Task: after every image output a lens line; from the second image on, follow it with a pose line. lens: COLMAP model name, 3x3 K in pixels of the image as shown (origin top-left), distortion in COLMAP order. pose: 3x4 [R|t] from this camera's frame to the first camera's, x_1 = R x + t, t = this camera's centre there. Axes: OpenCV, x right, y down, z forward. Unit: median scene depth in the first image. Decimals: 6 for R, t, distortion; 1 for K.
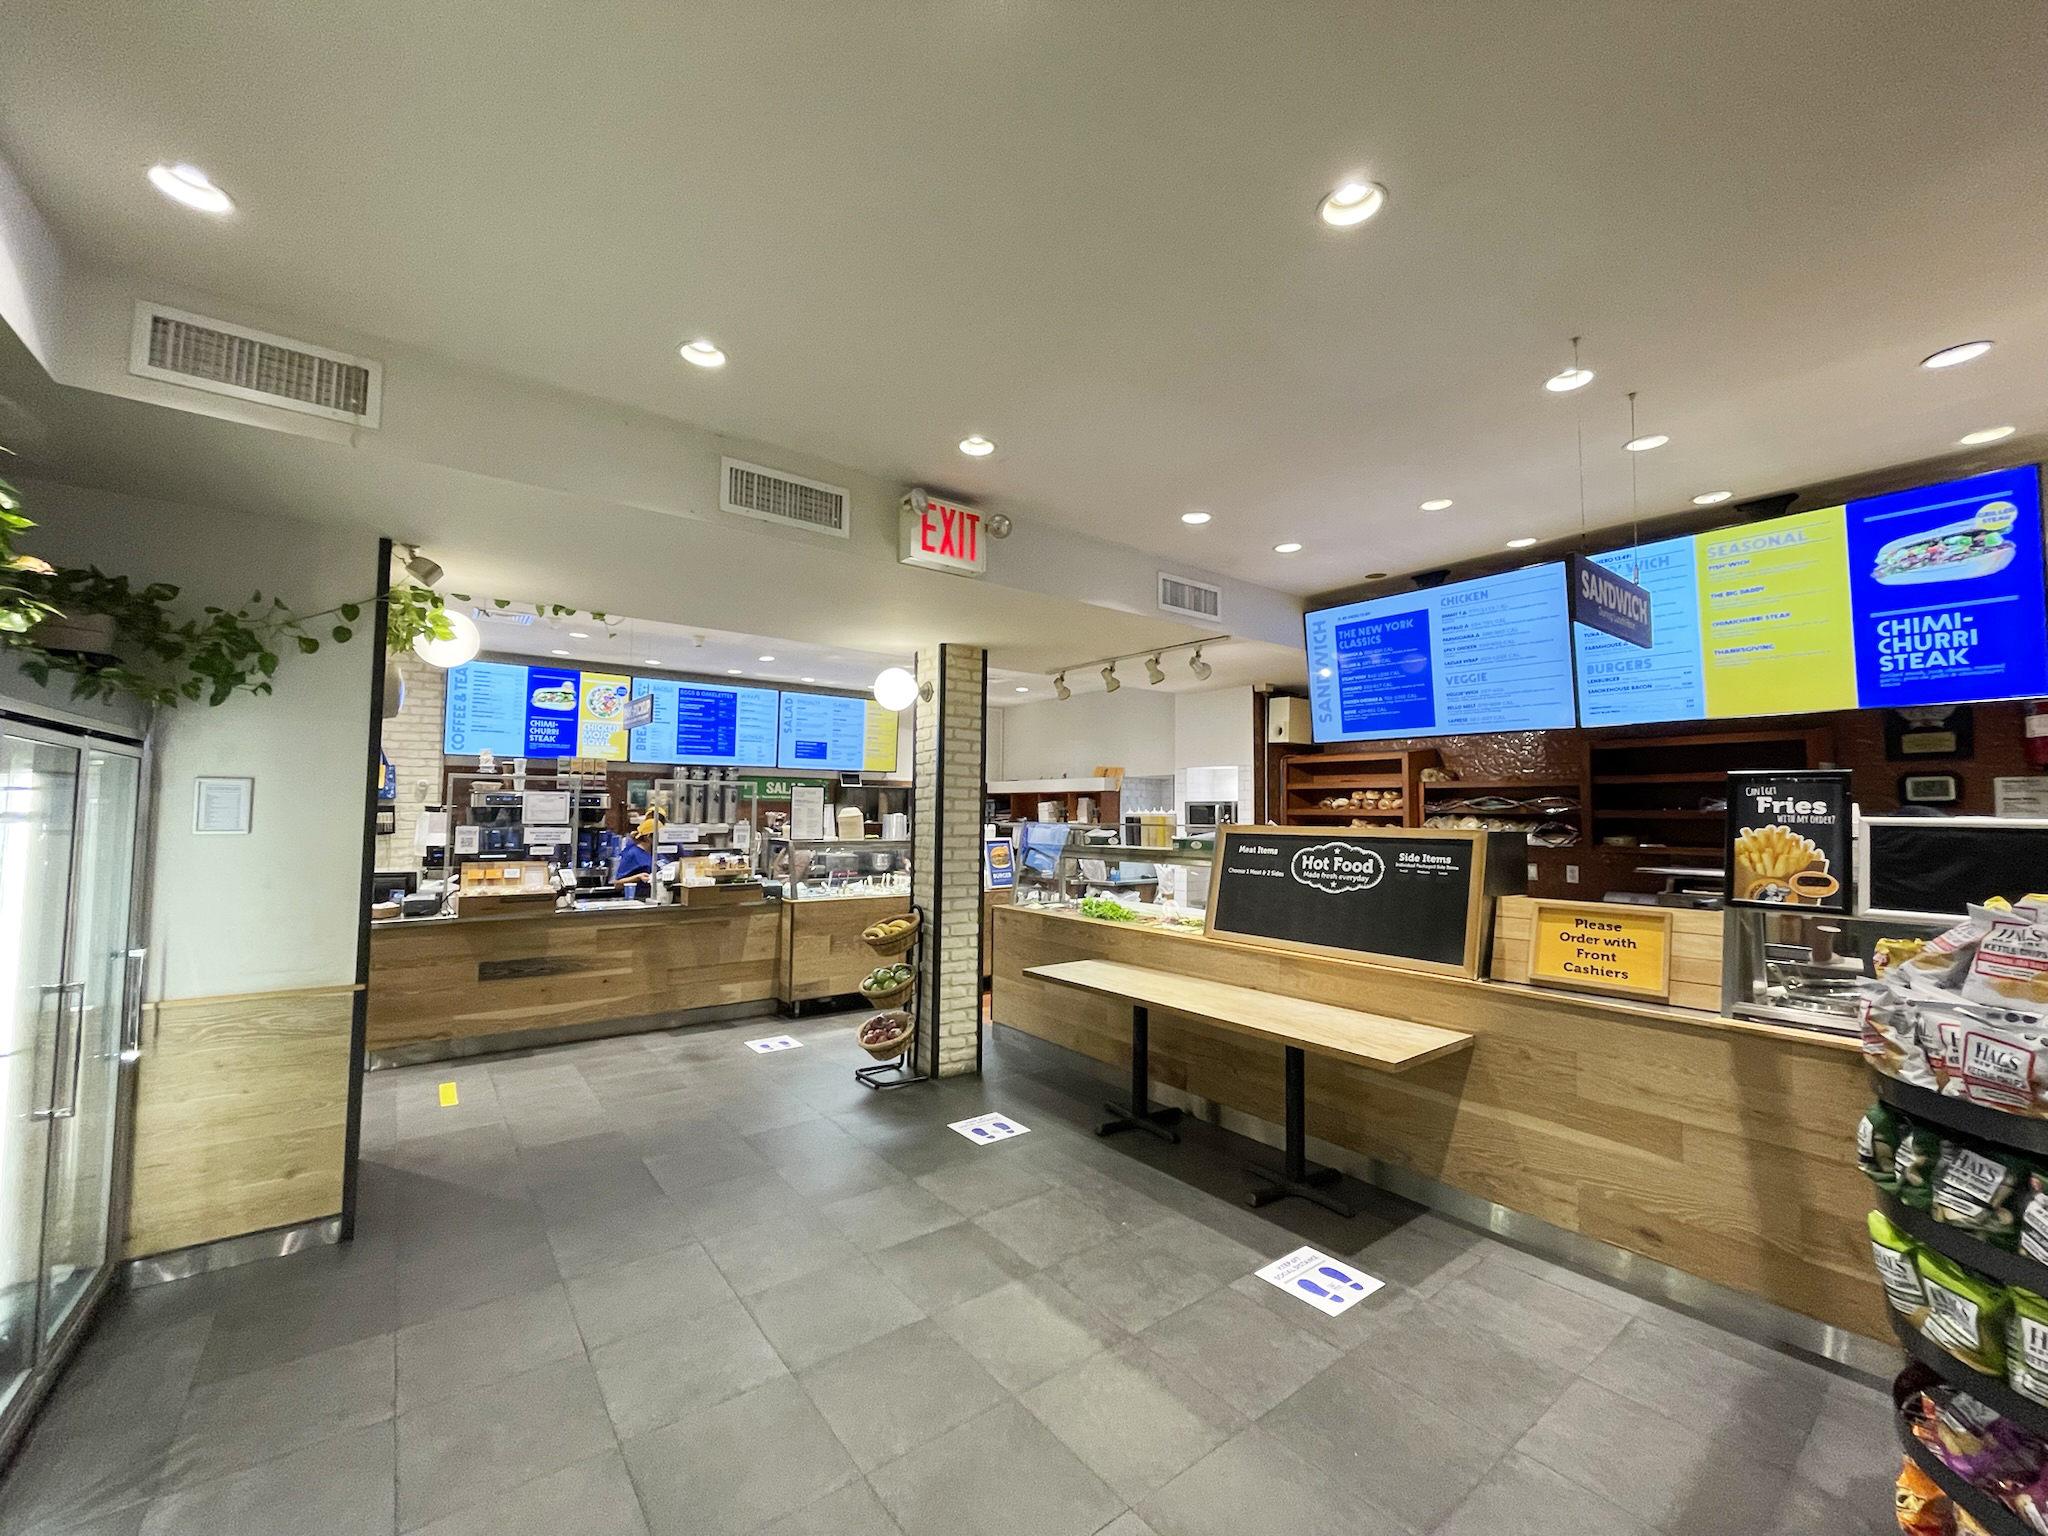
lens RADIAL K [[818.2, 0, 1023.4], [0, 818.2, 765.9], [0, 0, 1]] dist [0.000893, 0.000070]
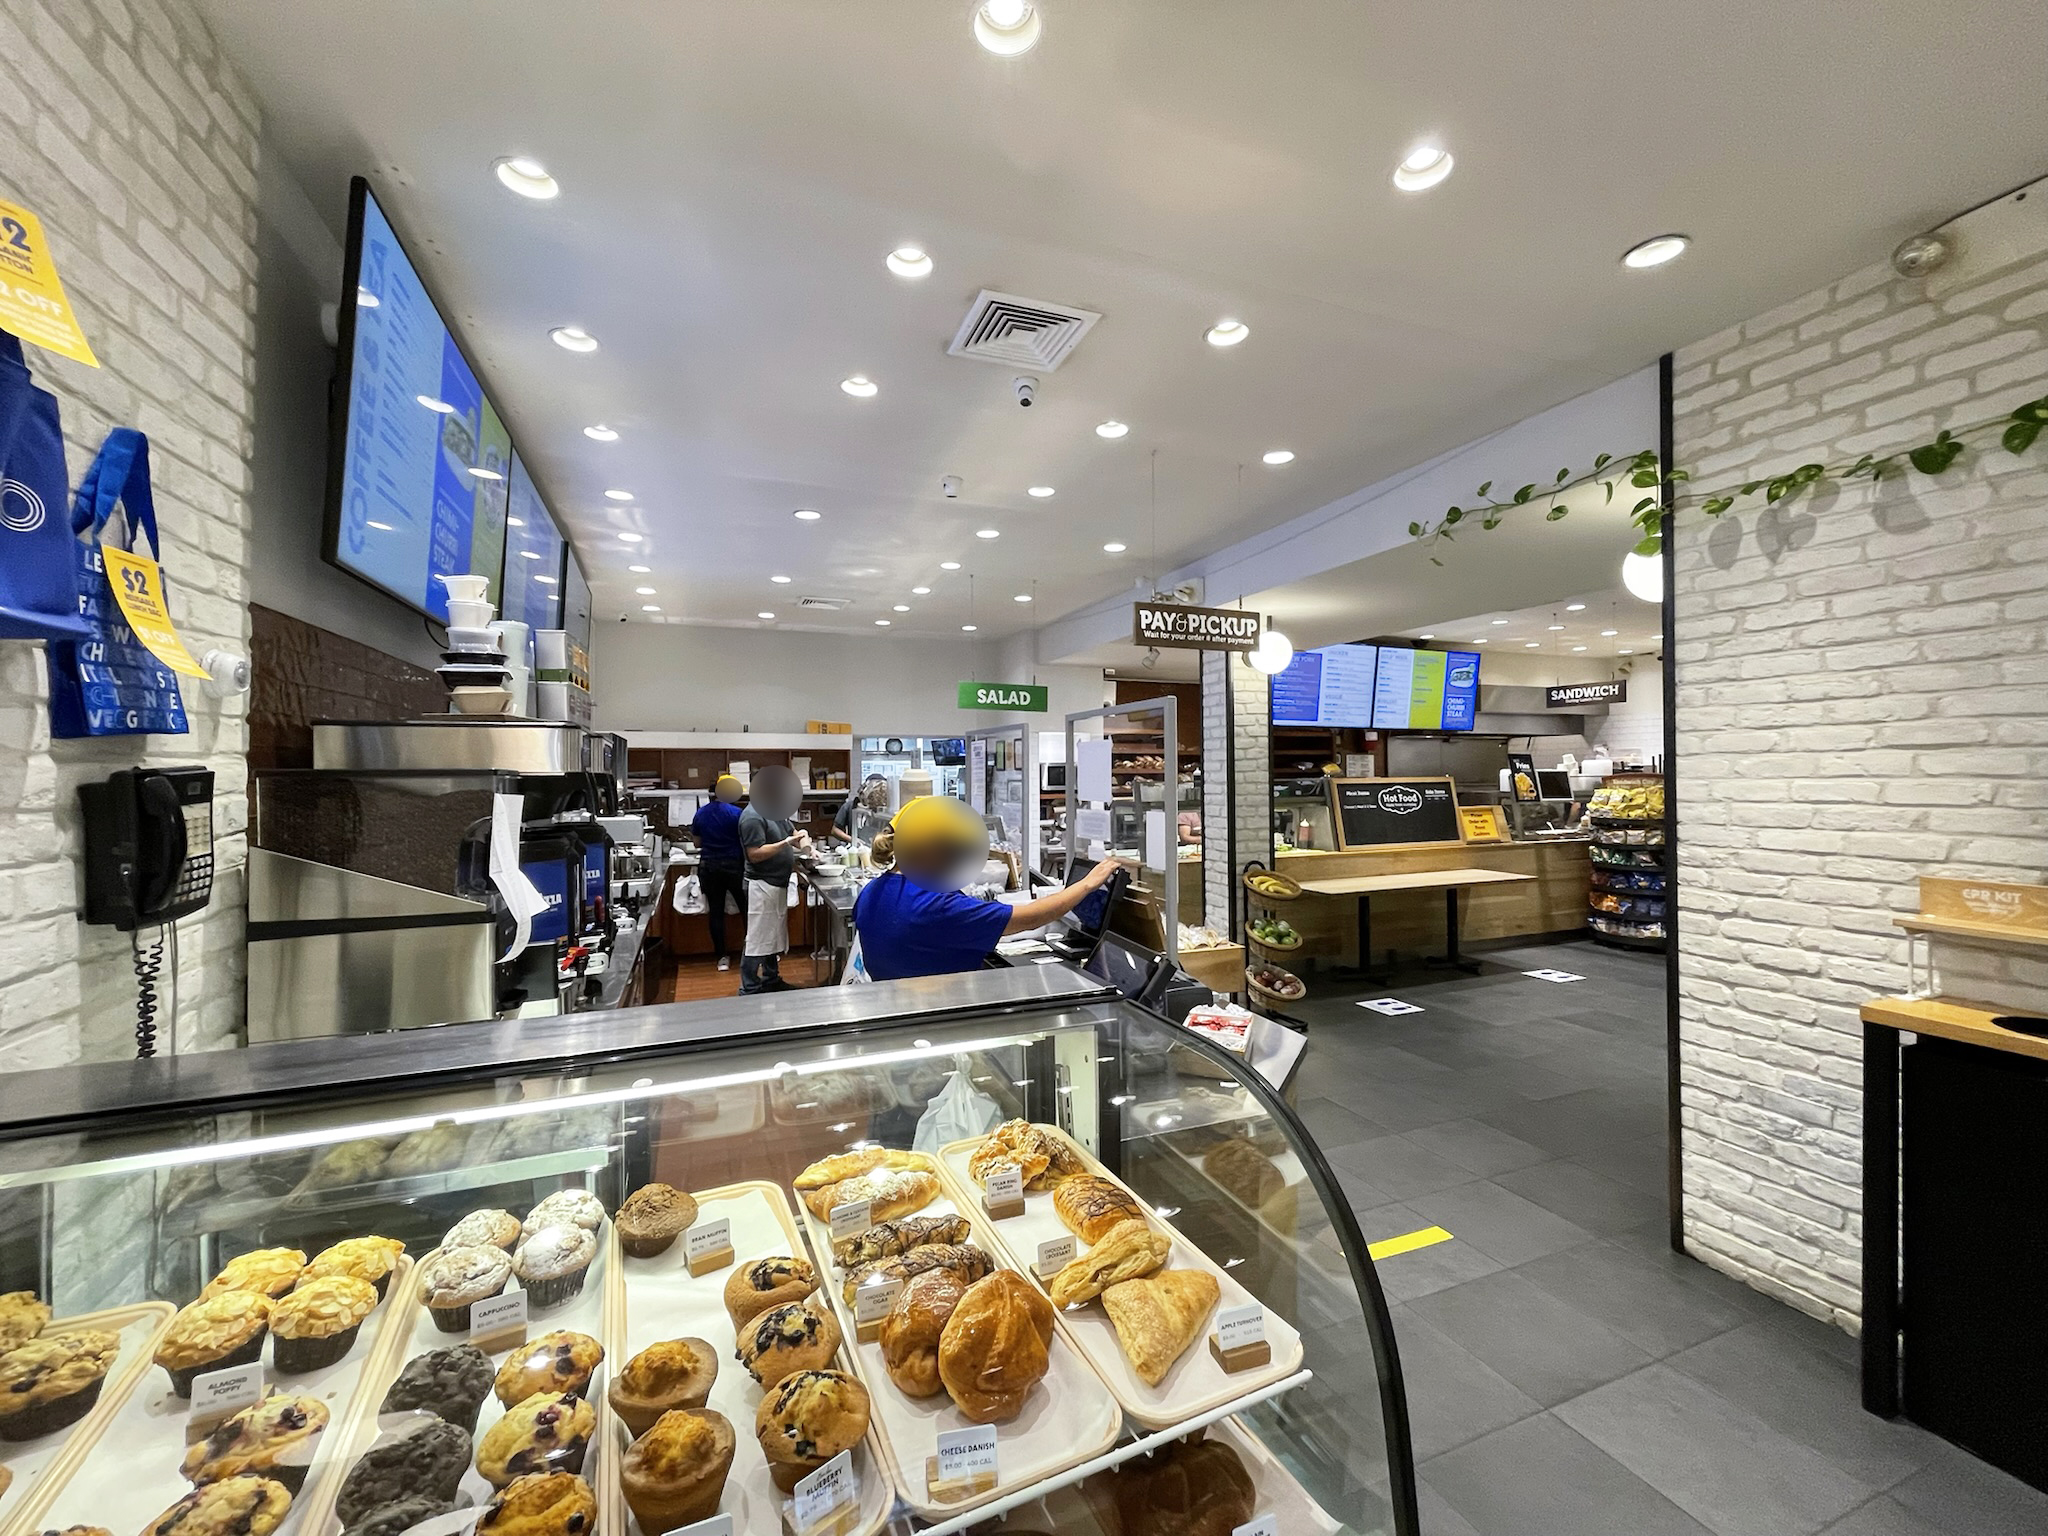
lens RADIAL K [[818.2, 0, 1027.1], [0, 818.2, 771.6], [0, 0, 1]] dist [0.000893, 0.000070]
pose [[0.264797, 0.002534, 0.964301, -1.509556], [-0.046066, 0.998888, 0.010025, 0.078270], [-0.963203, -0.047076, 0.264619, 1.261438]]
